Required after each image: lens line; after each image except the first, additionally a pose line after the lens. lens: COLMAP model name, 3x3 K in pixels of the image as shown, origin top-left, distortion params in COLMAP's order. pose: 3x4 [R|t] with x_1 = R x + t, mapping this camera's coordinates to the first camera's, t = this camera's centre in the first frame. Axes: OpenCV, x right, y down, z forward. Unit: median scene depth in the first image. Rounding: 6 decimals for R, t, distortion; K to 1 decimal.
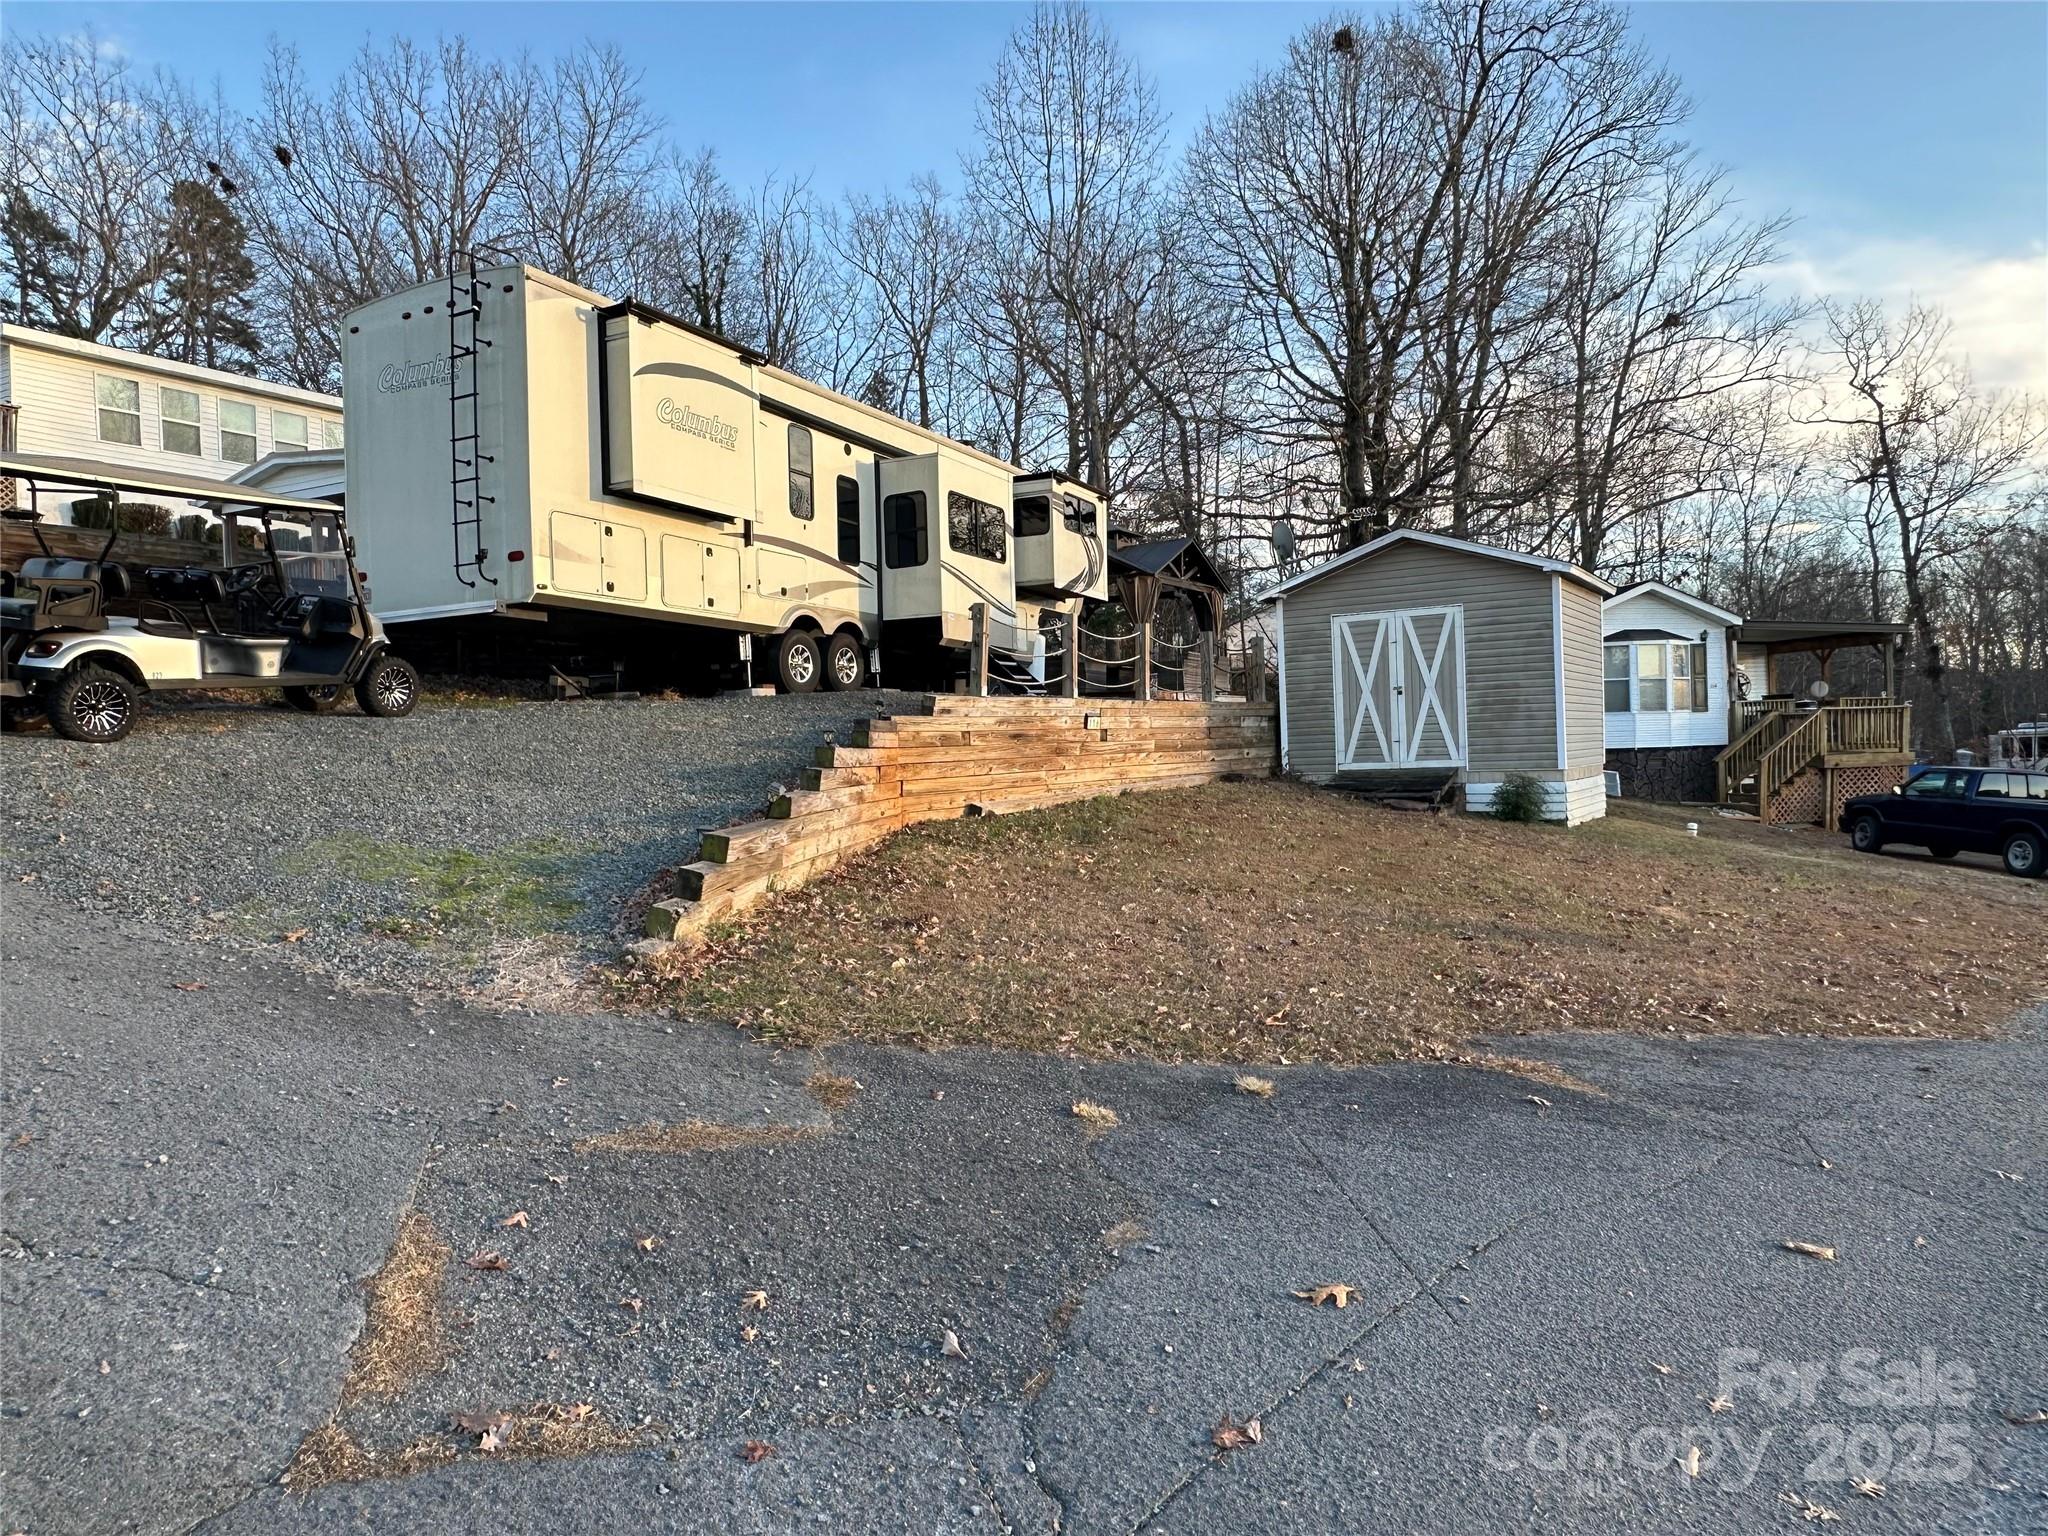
lens RADIAL K [[1313.8, 0, 1021.9], [0, 1313.8, 767.0], [0, 0, 1]] dist [-0.003875, 0.002559]
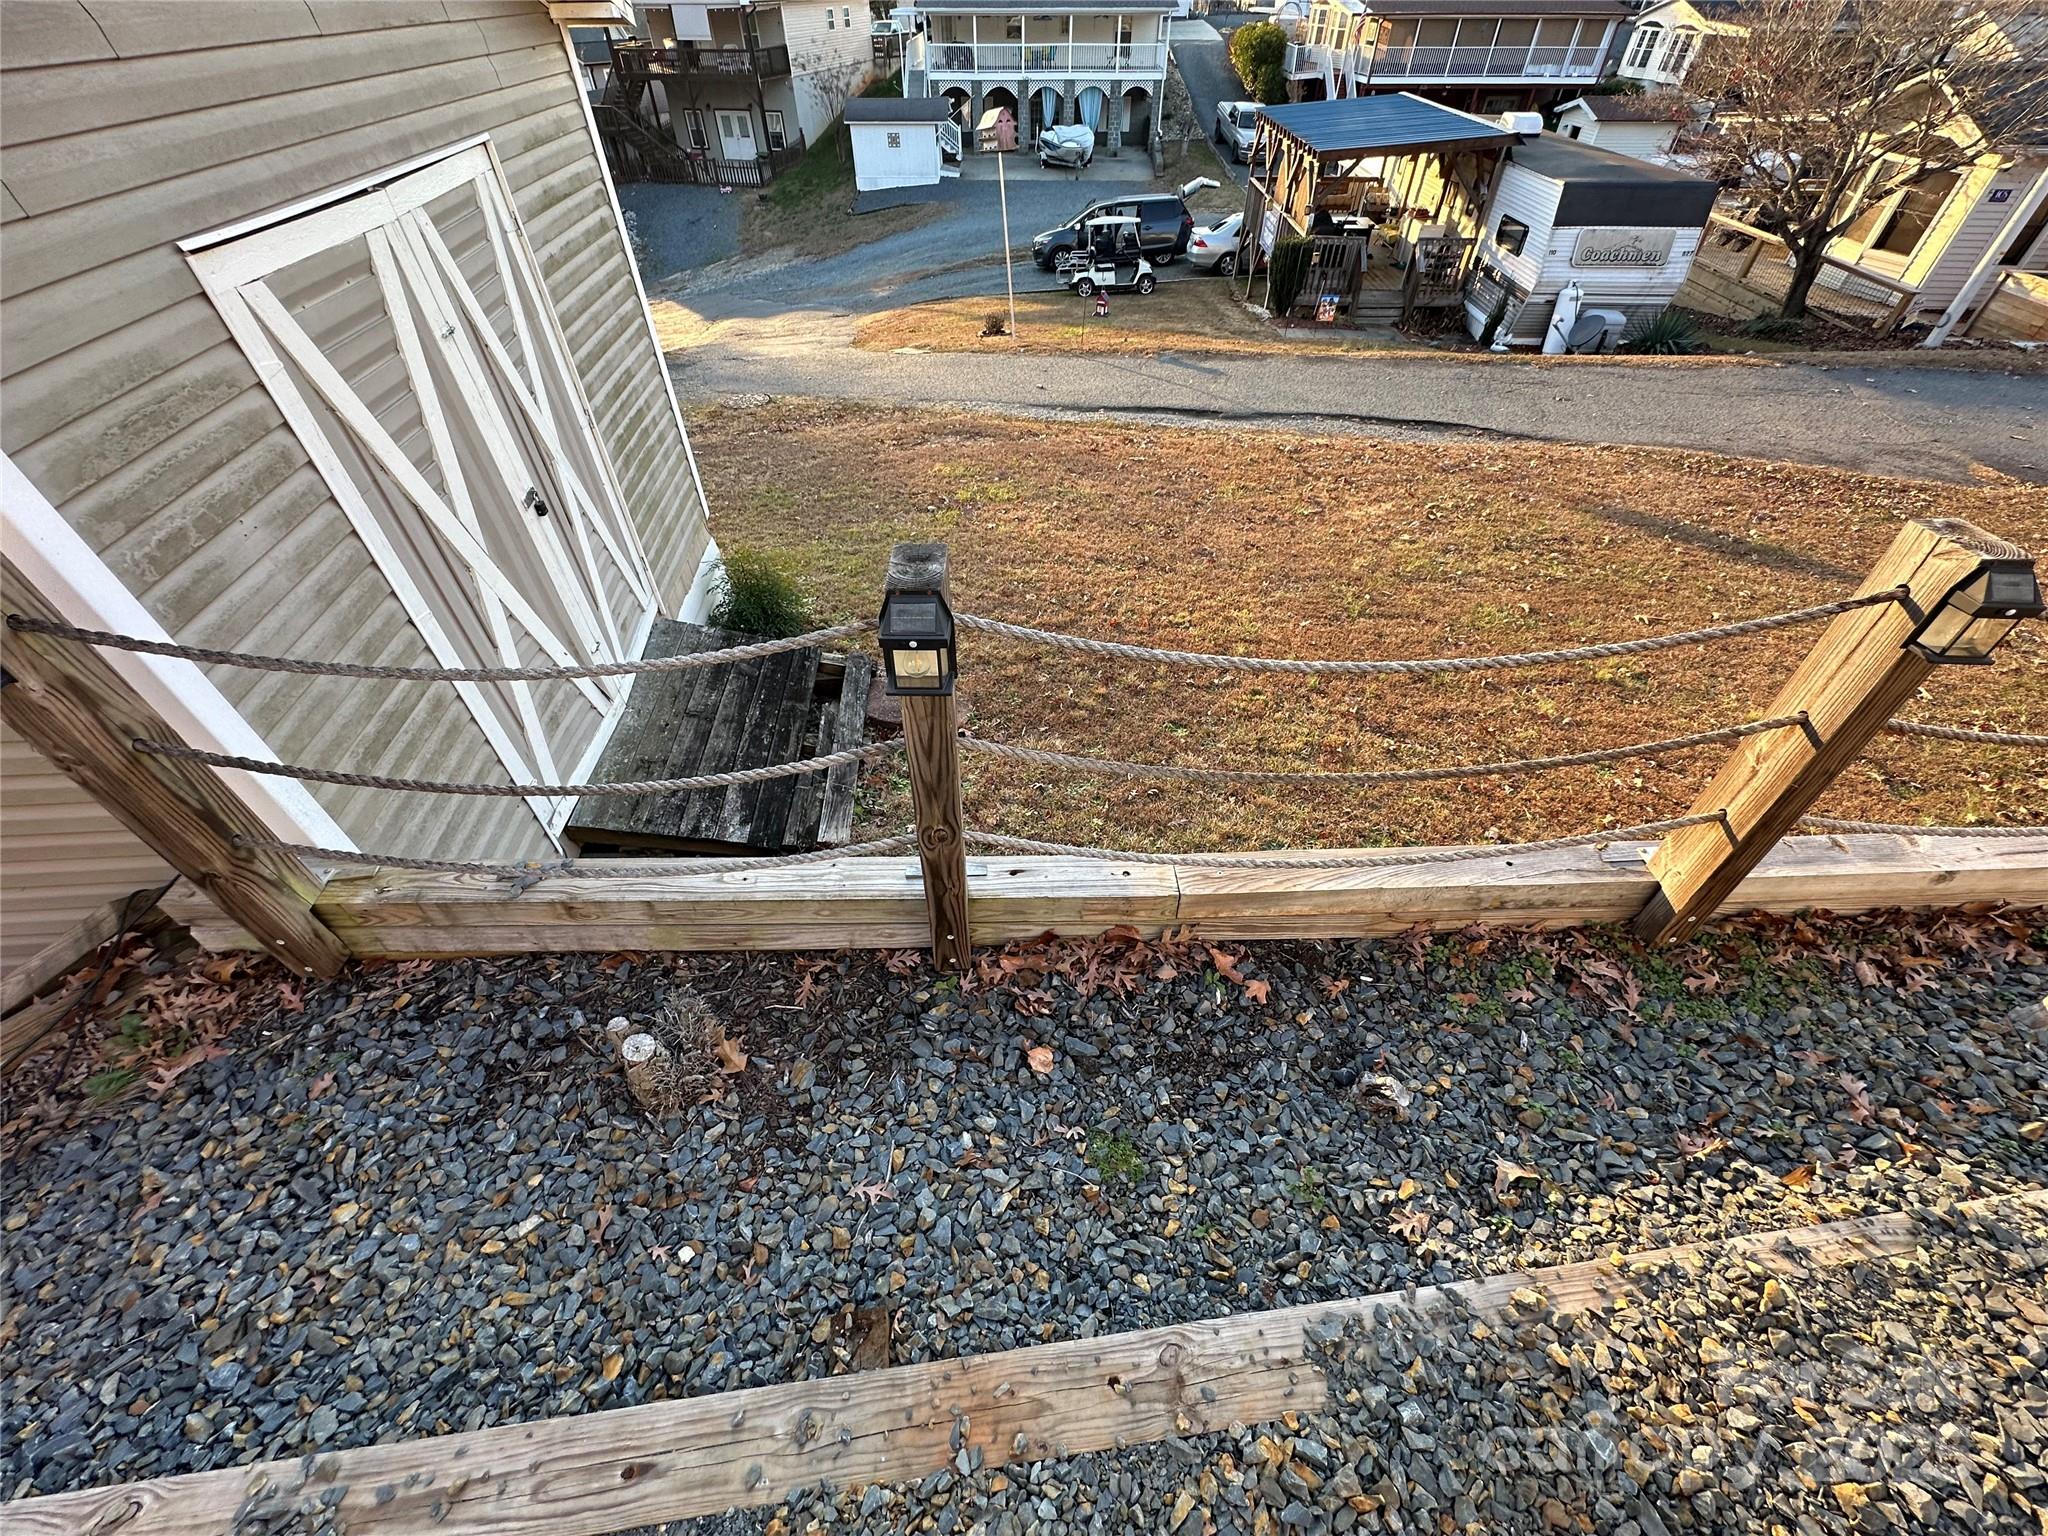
lens RADIAL K [[813.6, 0, 1021.7], [0, 813.6, 759.2], [0, 0, 1]] dist [-0.002911, -0.000555]
pose [[-0.589115, -0.543729, 0.597747, 0.084386], [0.011474, 0.734038, 0.679012, -0.151481], [-0.807968, 0.406875, -0.426194, 1.093379]]
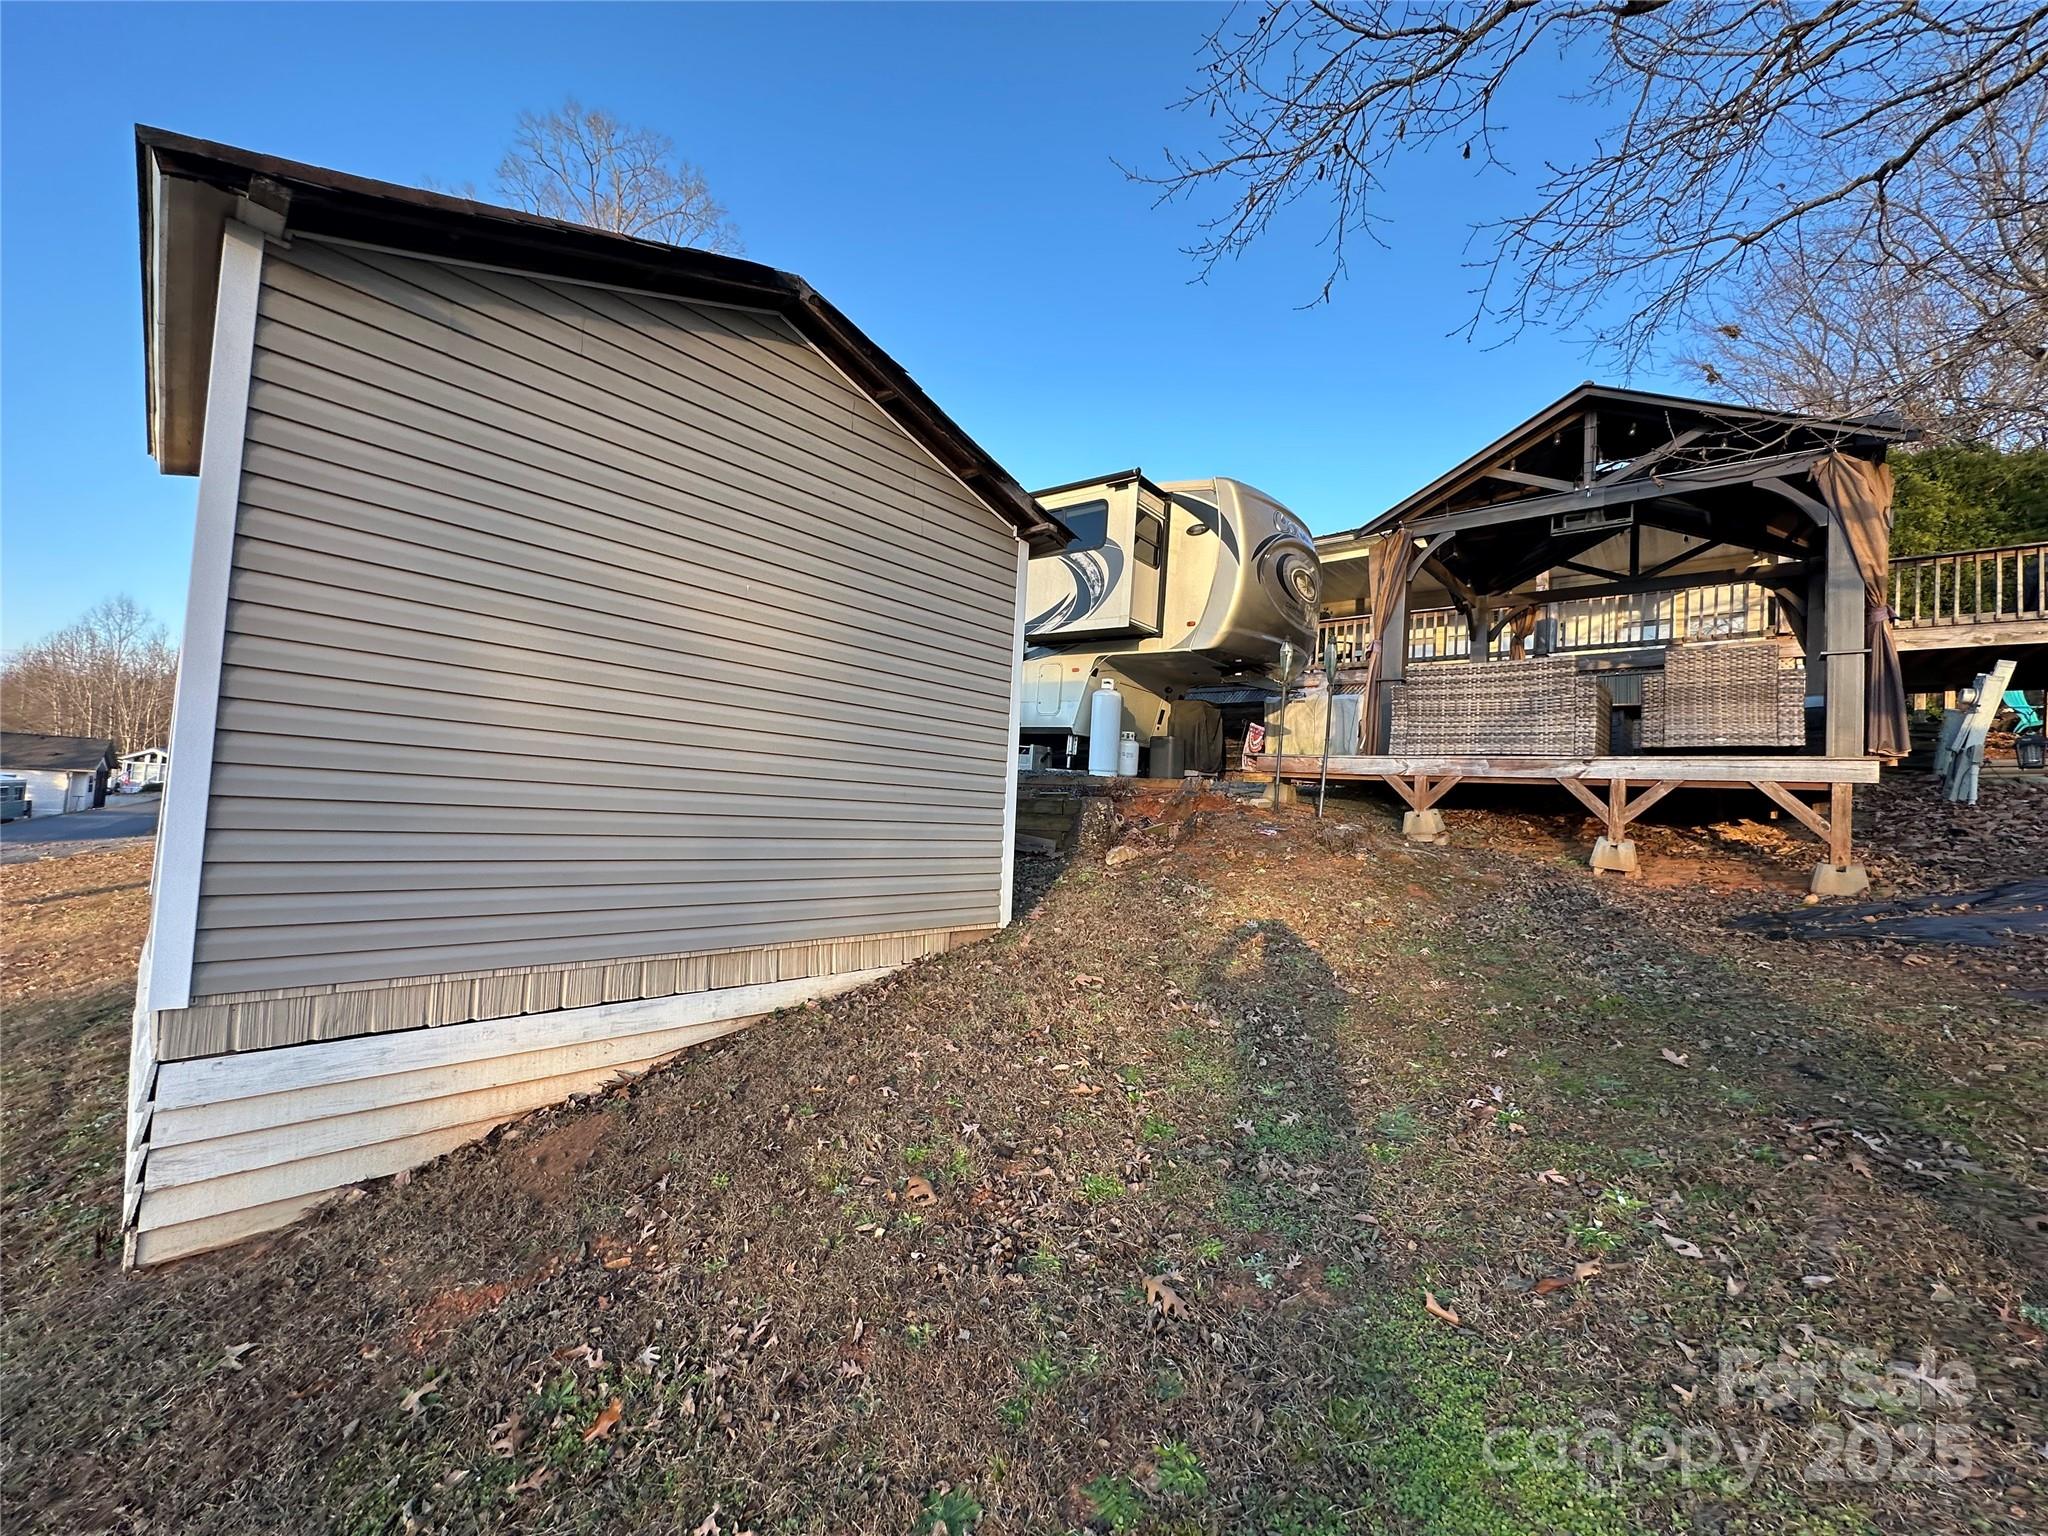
lens RADIAL K [[813.6, 0, 1024.3], [0, 813.6, 769.7], [0, 0, 1]] dist [-0.002911, -0.000555]
pose [[-0.182390, -0.026851, -0.982860, 0.644048], [-0.064255, 0.997816, -0.015336, -0.056262], [0.981124, 0.060356, -0.183717, 1.361068]]
